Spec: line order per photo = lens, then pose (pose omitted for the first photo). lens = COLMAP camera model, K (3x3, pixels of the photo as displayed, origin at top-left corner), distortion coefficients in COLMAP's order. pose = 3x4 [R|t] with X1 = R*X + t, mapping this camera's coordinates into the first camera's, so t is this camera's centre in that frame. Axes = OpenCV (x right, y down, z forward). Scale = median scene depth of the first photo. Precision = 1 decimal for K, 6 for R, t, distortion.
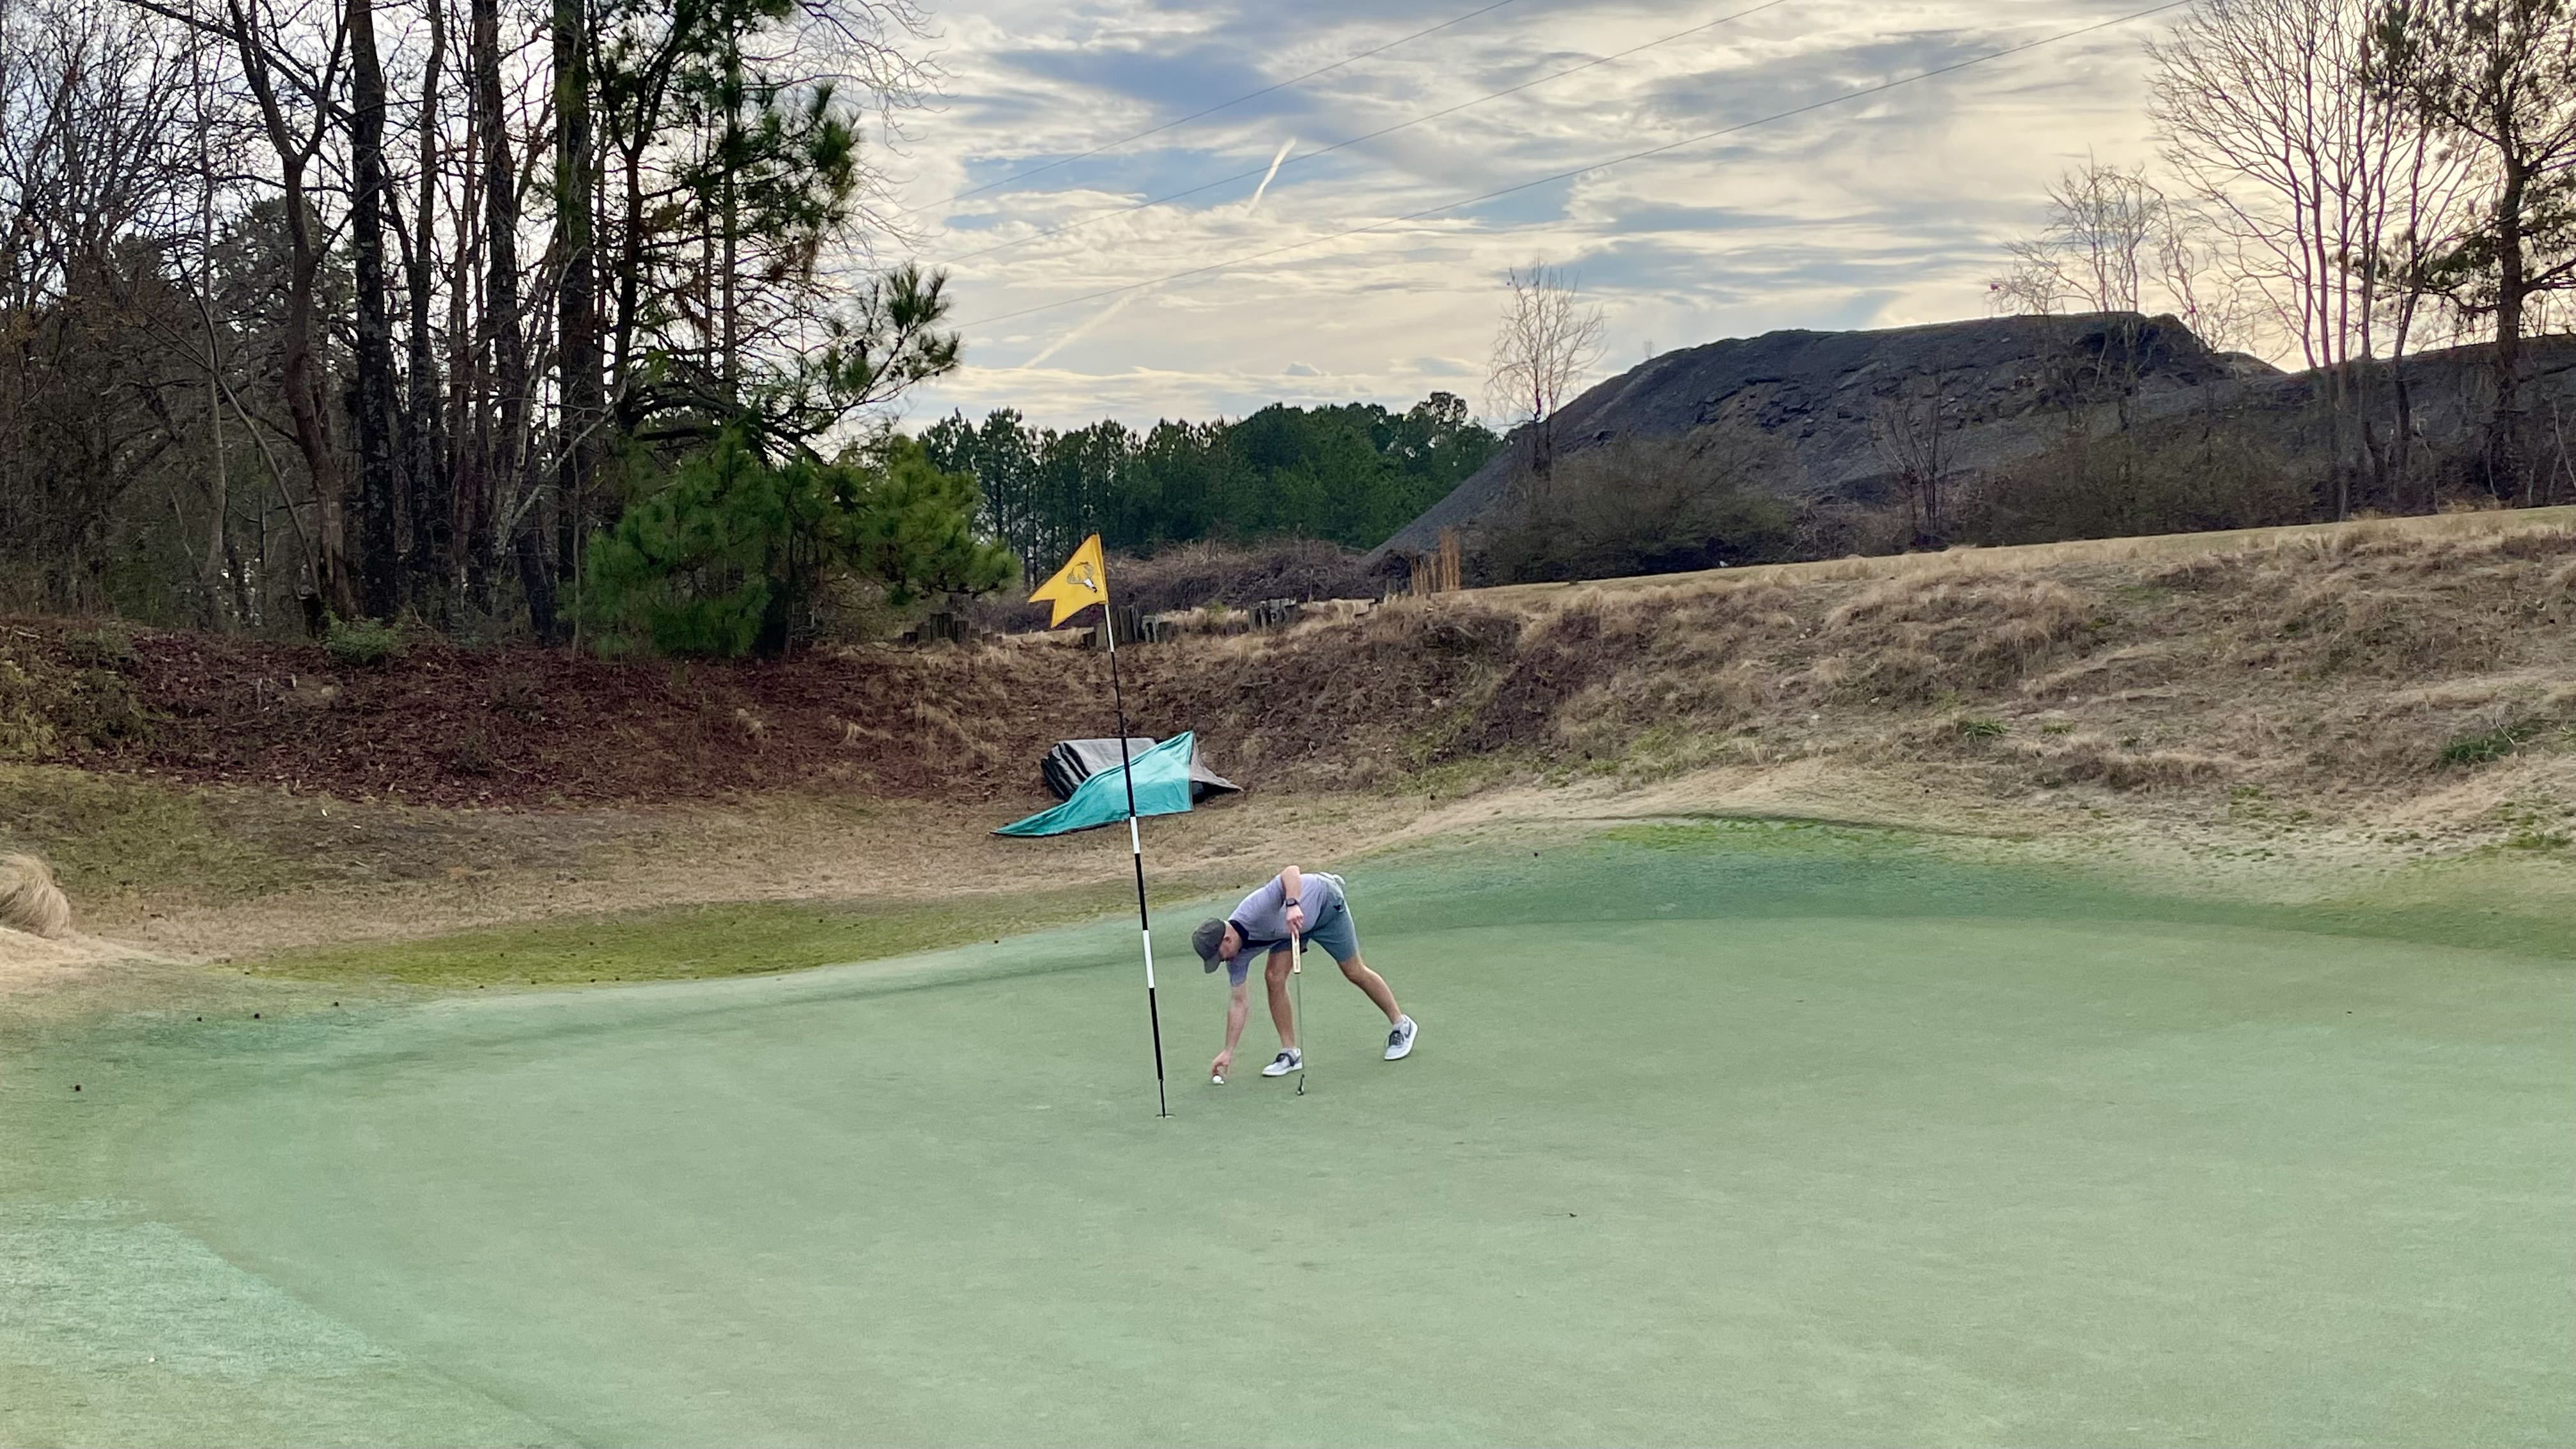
lens RADIAL K [[2254.6, 0, 1291.9], [0, 2254.6, 719.7], [0, 0, 1]] dist [0.083892, 0.000340]
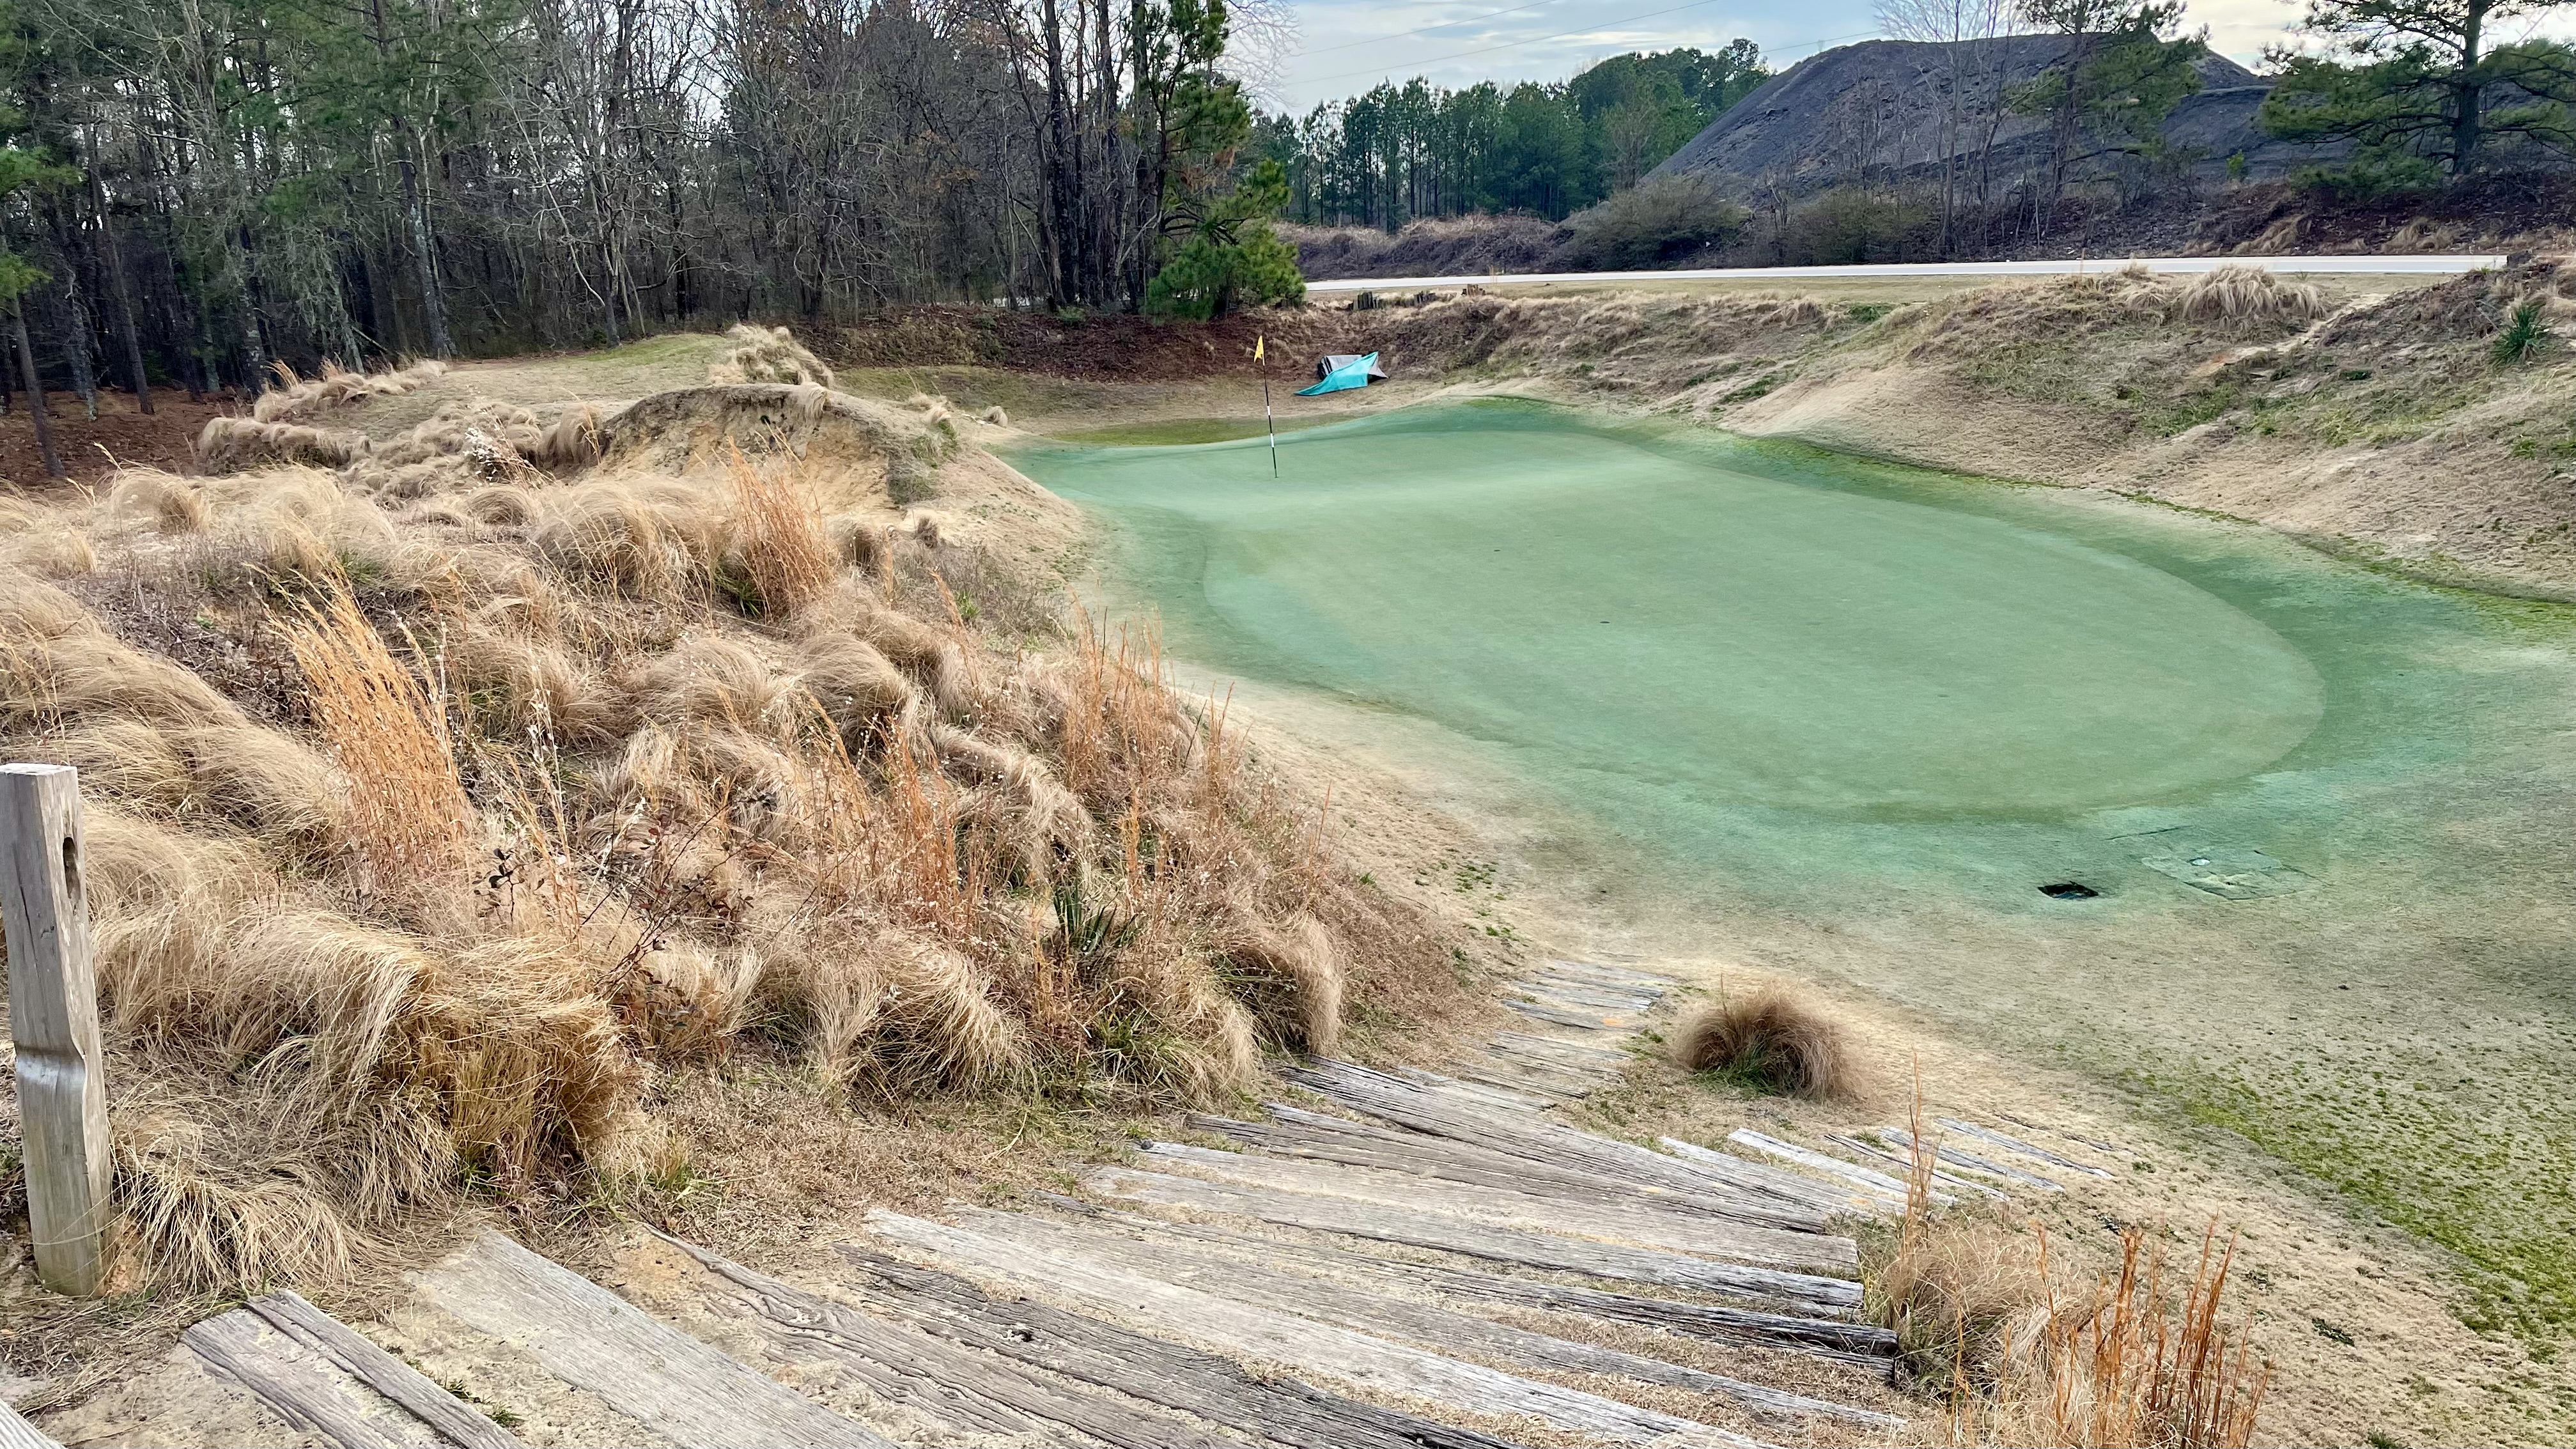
lens RADIAL K [[1899.4, 0, 1286.3], [0, 1899.4, 727.0], [0, 0, 1]] dist [0.008477, -0.026912]
pose [[0.971341, 0.051145, -0.232121, 0.390521], [0.008101, 0.968884, 0.247382, -0.120418], [0.237551, -0.242173, 0.940703, -1.180027]]
